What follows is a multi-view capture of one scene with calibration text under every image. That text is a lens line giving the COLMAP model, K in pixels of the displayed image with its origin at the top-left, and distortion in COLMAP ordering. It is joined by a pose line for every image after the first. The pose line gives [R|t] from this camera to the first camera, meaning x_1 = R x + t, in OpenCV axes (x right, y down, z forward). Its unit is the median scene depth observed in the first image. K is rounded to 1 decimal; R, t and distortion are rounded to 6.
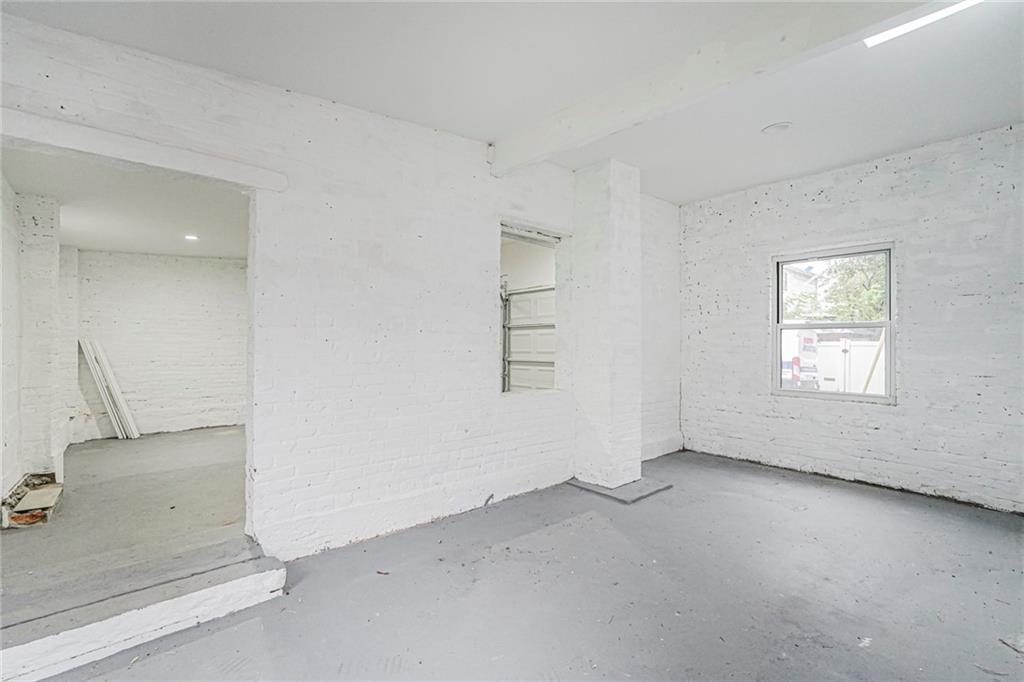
lens RADIAL K [[456.5, 0, 509.9], [0, 456.5, 343.0], [0, 0, 1]] dist [-0.013684, 0.007613]
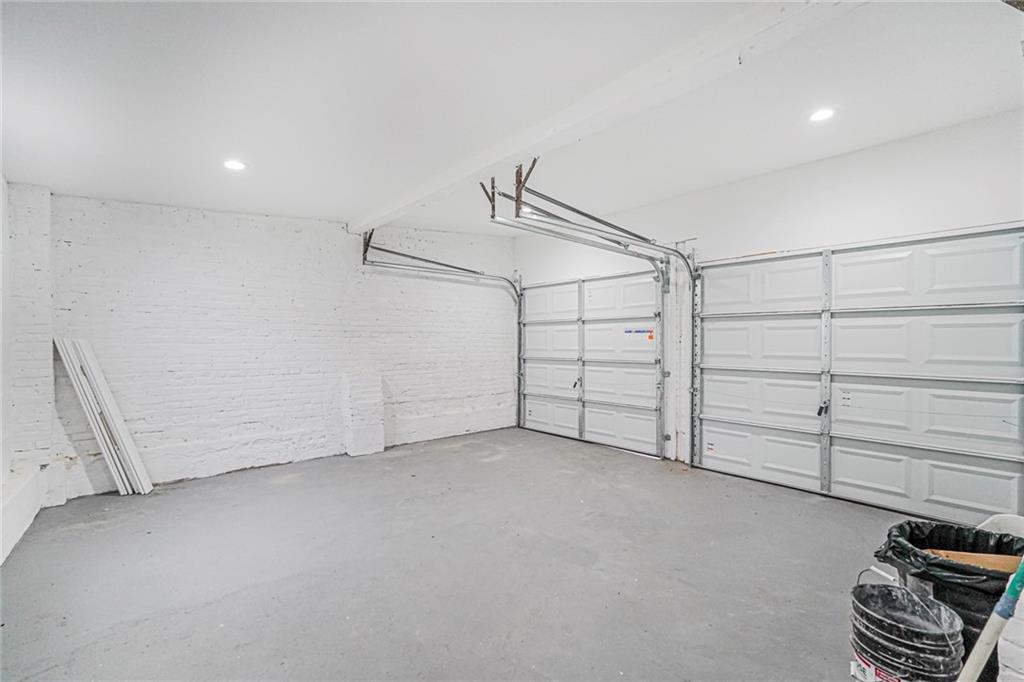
lens RADIAL K [[456.5, 0, 502.4], [0, 456.5, 346.2], [0, 0, 1]] dist [-0.013684, 0.007613]
pose [[0.999962, -0.002800, -0.008253, -0.298314], [0.002916, 0.999896, 0.014090, -0.002504], [0.008212, -0.014114, 0.999867, 0.344819]]
